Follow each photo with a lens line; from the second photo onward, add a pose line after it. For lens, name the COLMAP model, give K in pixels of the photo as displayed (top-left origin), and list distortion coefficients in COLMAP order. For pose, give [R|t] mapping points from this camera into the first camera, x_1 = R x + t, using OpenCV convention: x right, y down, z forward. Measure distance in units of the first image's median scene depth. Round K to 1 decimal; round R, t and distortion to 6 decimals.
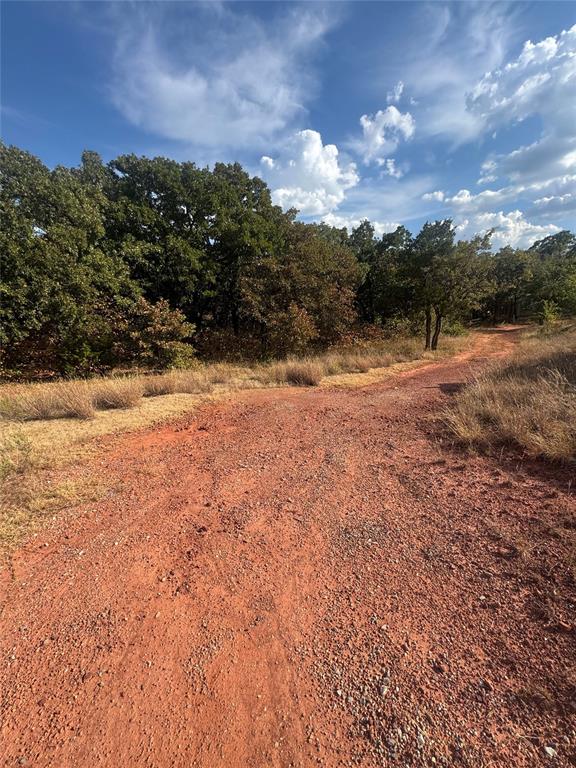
lens RADIAL K [[314.7, 0, 288.0], [0, 314.7, 384.0], [0, 0, 1]] dist [-0.001992, -0.000388]
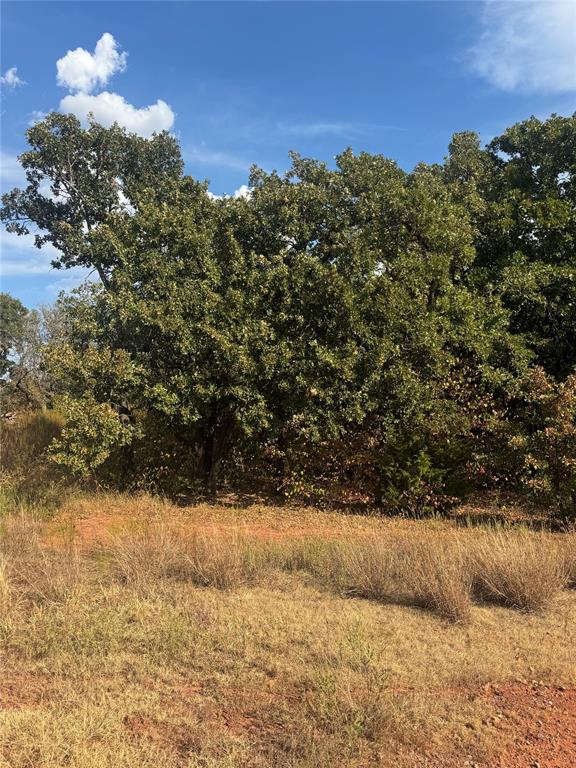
lens RADIAL K [[626.4, 0, 288.0], [0, 626.4, 384.0], [0, 0, 1]] dist [0.008069, -0.005889]
pose [[0.742820, -0.003738, -0.669480, -0.093281], [-0.157242, 0.971038, -0.179889, -0.010563], [0.650763, 0.238895, 0.720719, 0.041054]]
